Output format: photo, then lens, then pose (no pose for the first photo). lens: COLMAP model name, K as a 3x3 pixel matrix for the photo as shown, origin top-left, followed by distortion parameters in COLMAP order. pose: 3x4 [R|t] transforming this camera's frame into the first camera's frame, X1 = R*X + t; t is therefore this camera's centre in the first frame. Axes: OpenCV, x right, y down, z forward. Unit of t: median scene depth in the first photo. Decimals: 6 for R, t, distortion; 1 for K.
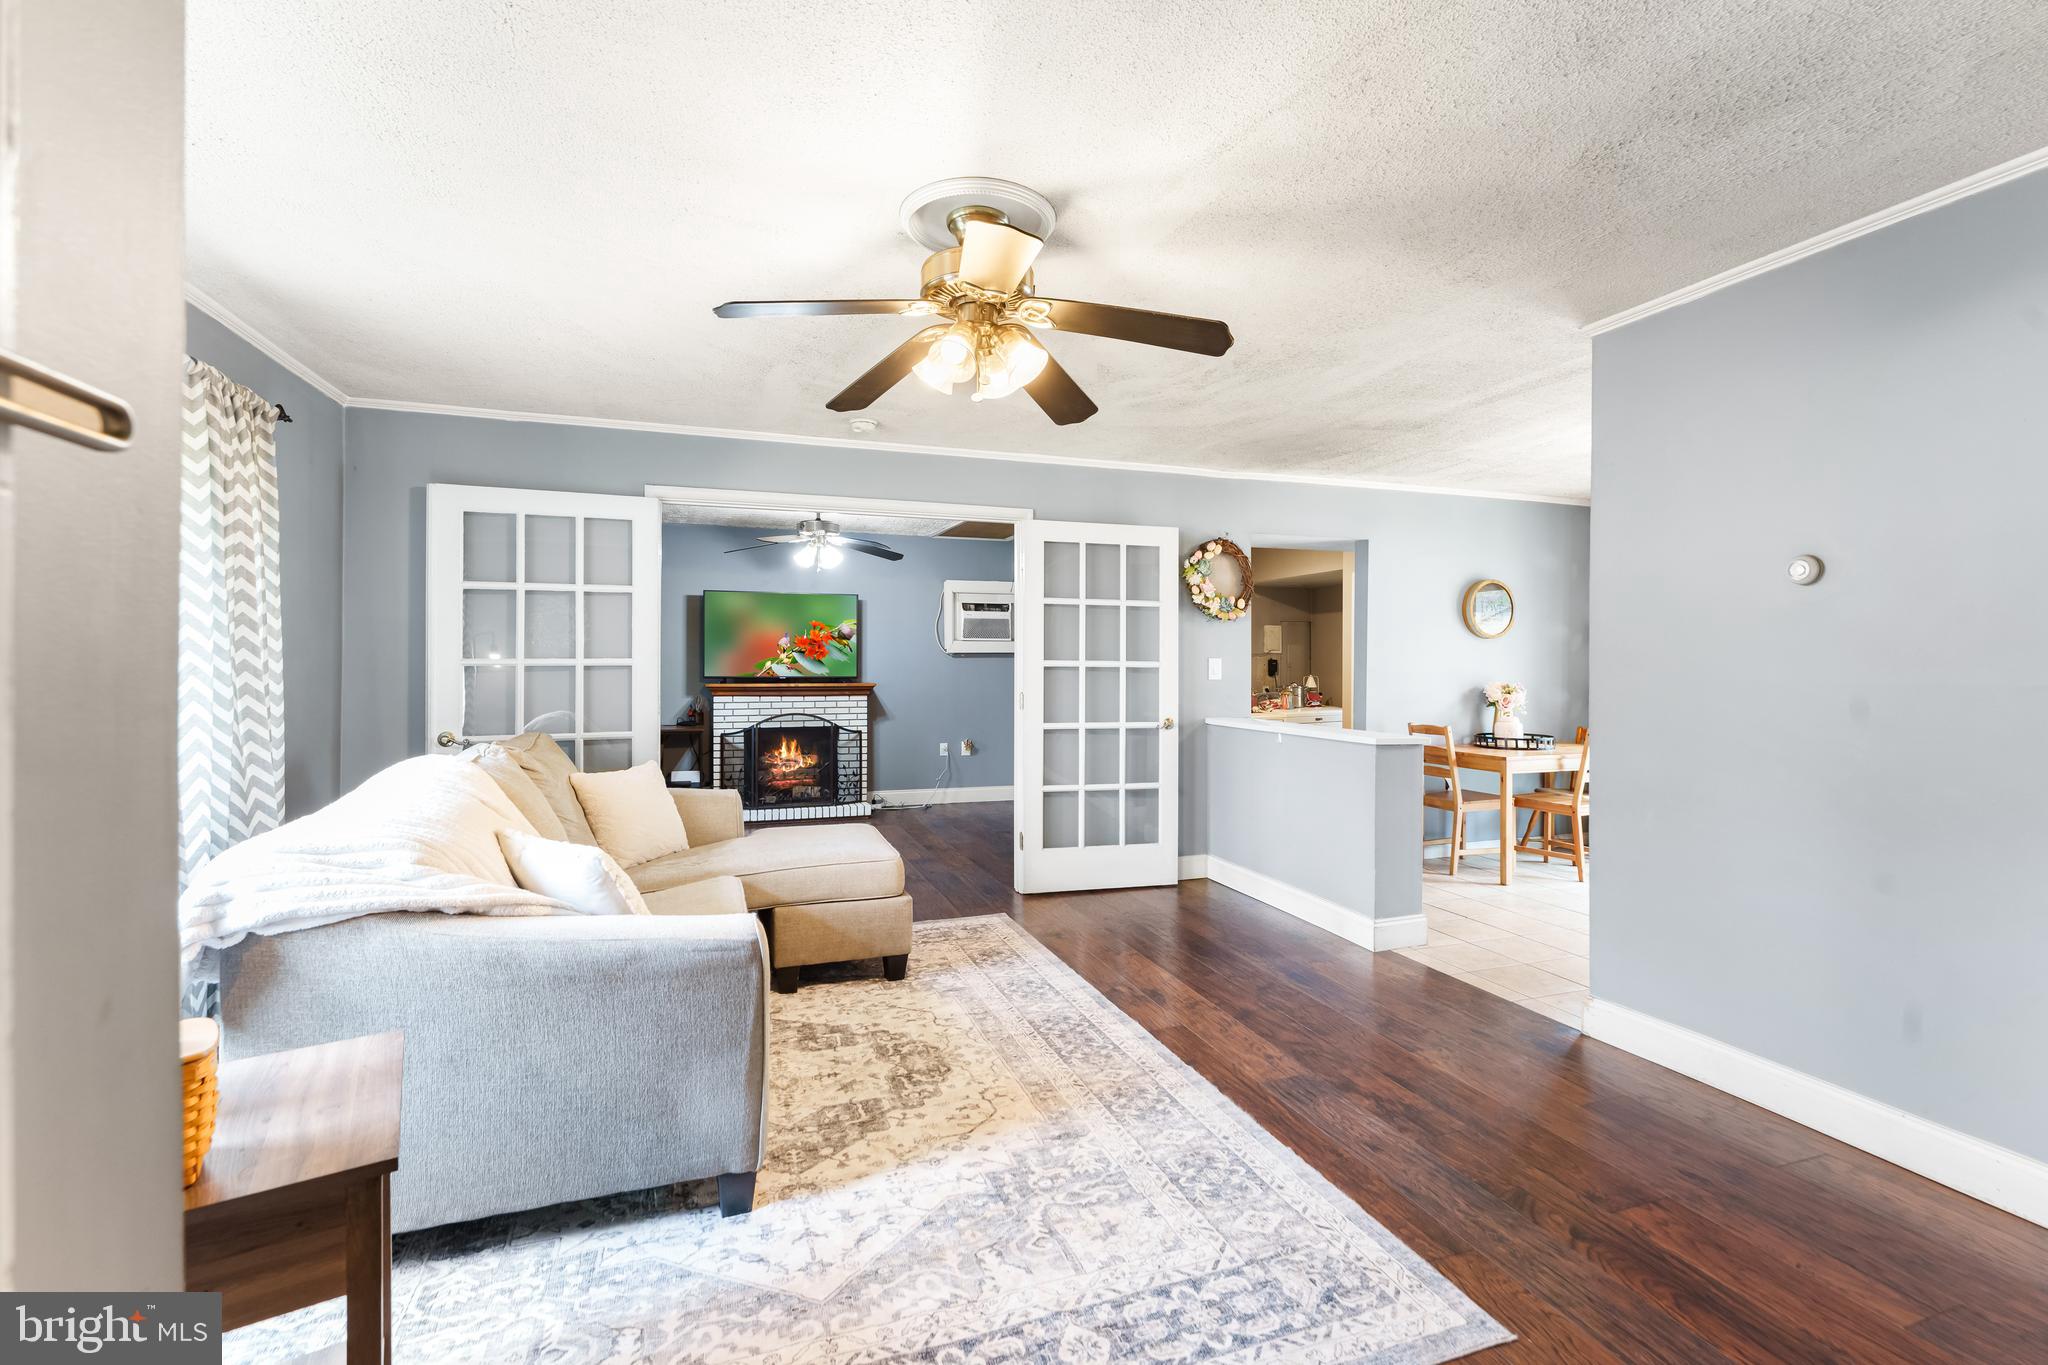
lens RADIAL K [[896.4, 0, 1028.9], [0, 896.4, 668.1], [0, 0, 1]] dist [-0.001665, -0.000166]
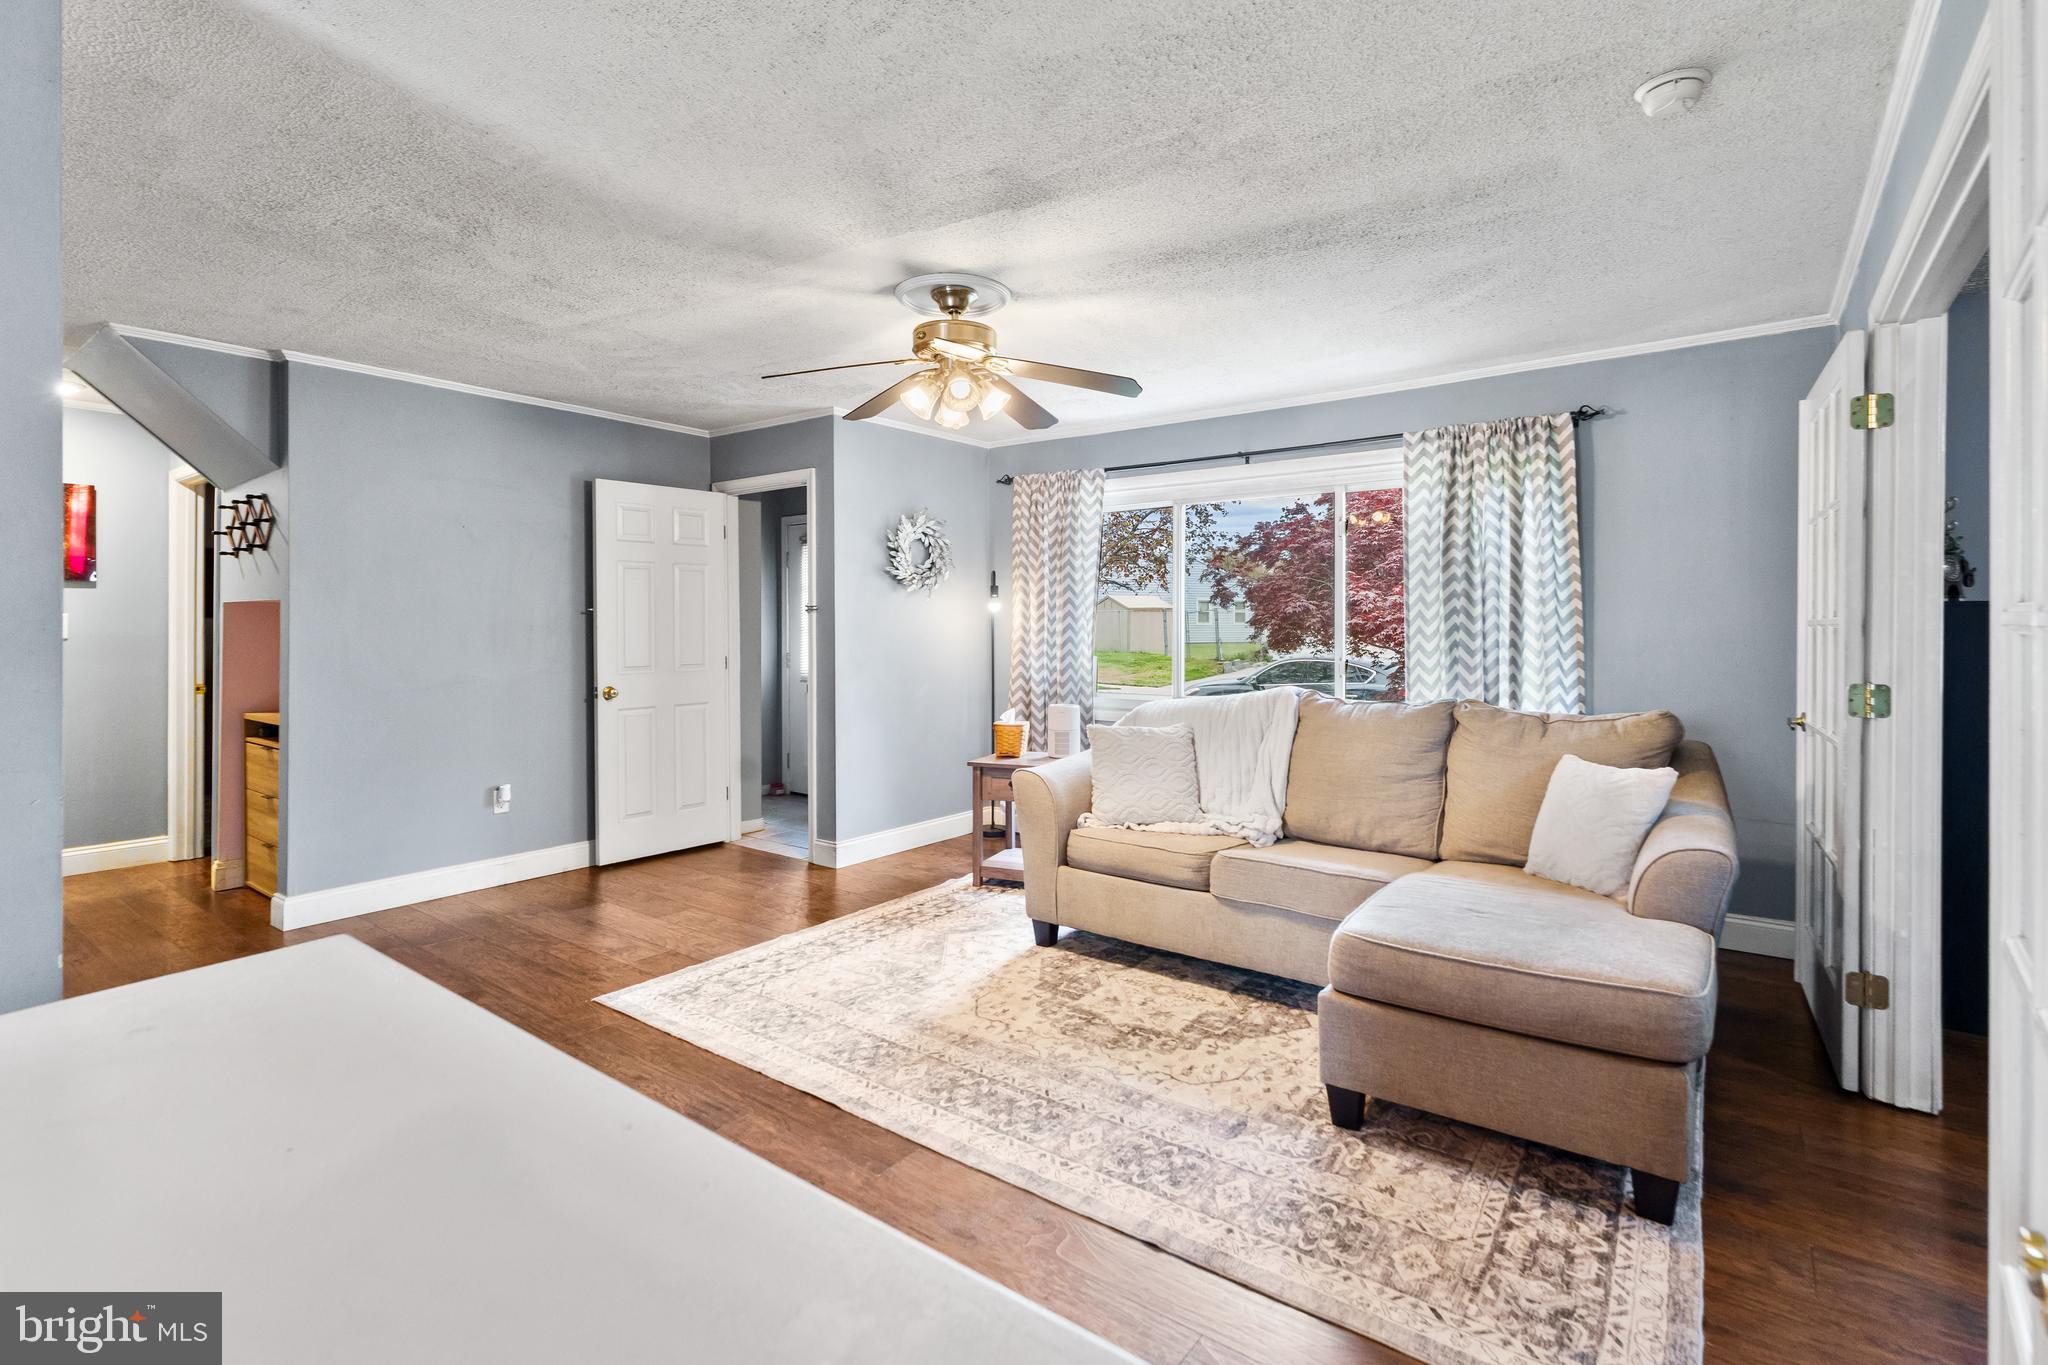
lens RADIAL K [[923.1, 0, 1030.0], [0, 923.1, 629.5], [0, 0, 1]] dist [-0.002048, -0.000455]
pose [[-0.823515, 0.002649, -0.567288, 0.148300], [-0.002059, 0.999969, 0.007658, -0.002657], [0.567291, 0.007475, -0.823484, 0.515701]]
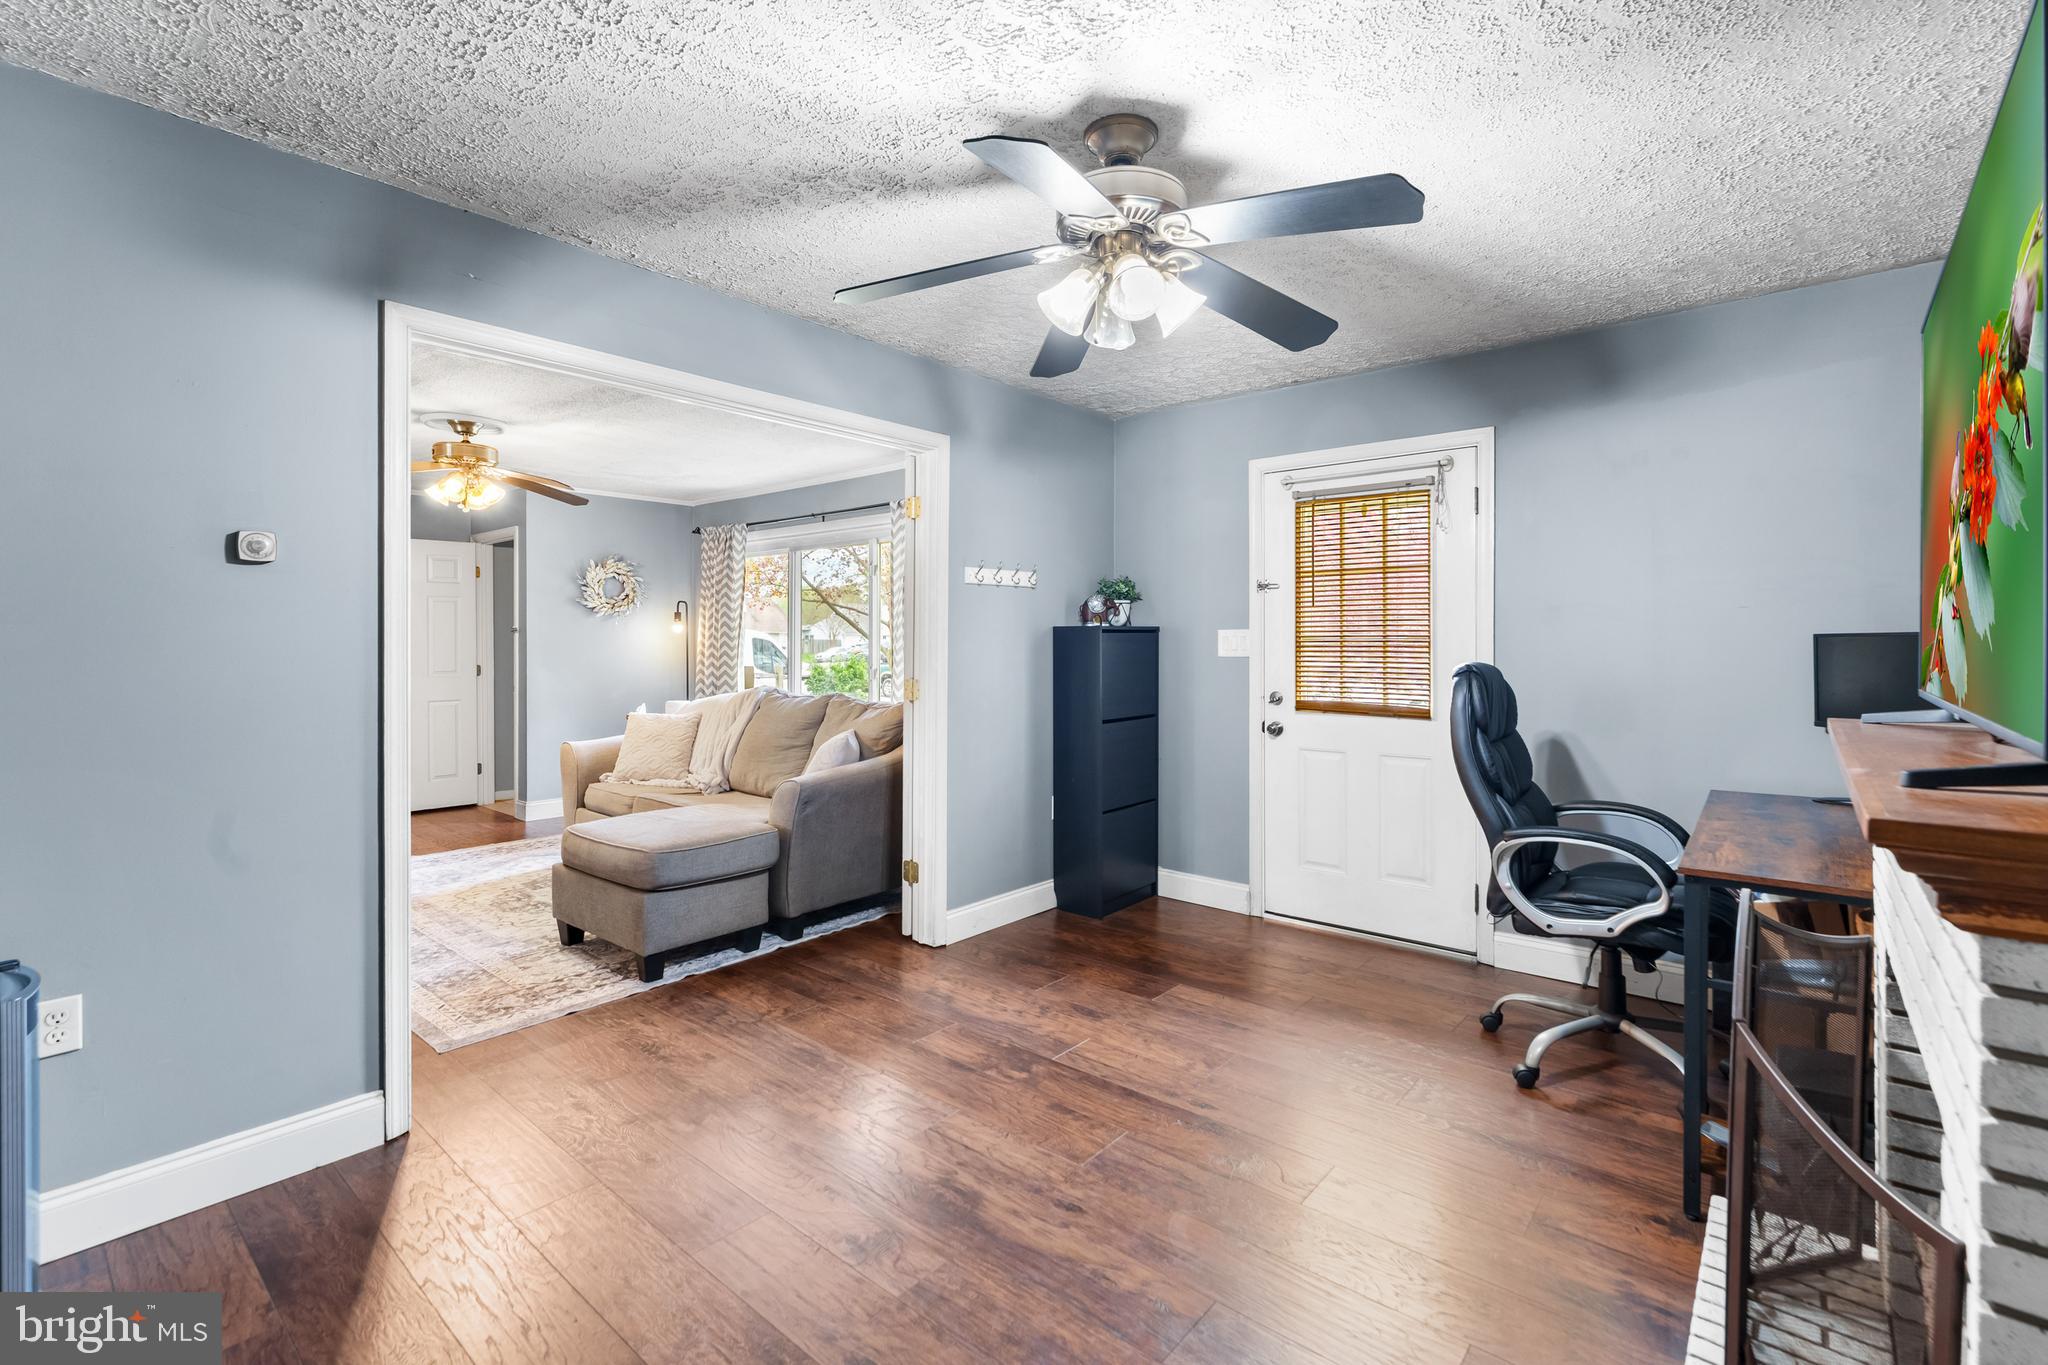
lens RADIAL K [[891.8, 0, 1046.3], [0, 891.8, 640.7], [0, 0, 1]] dist [-0.001388, -0.000275]
pose [[-0.851818, 0.001740, -0.523834, -0.028422], [0.000100, 0.999995, 0.003159, -0.004316], [0.523837, 0.002638, -0.851814, 0.798378]]
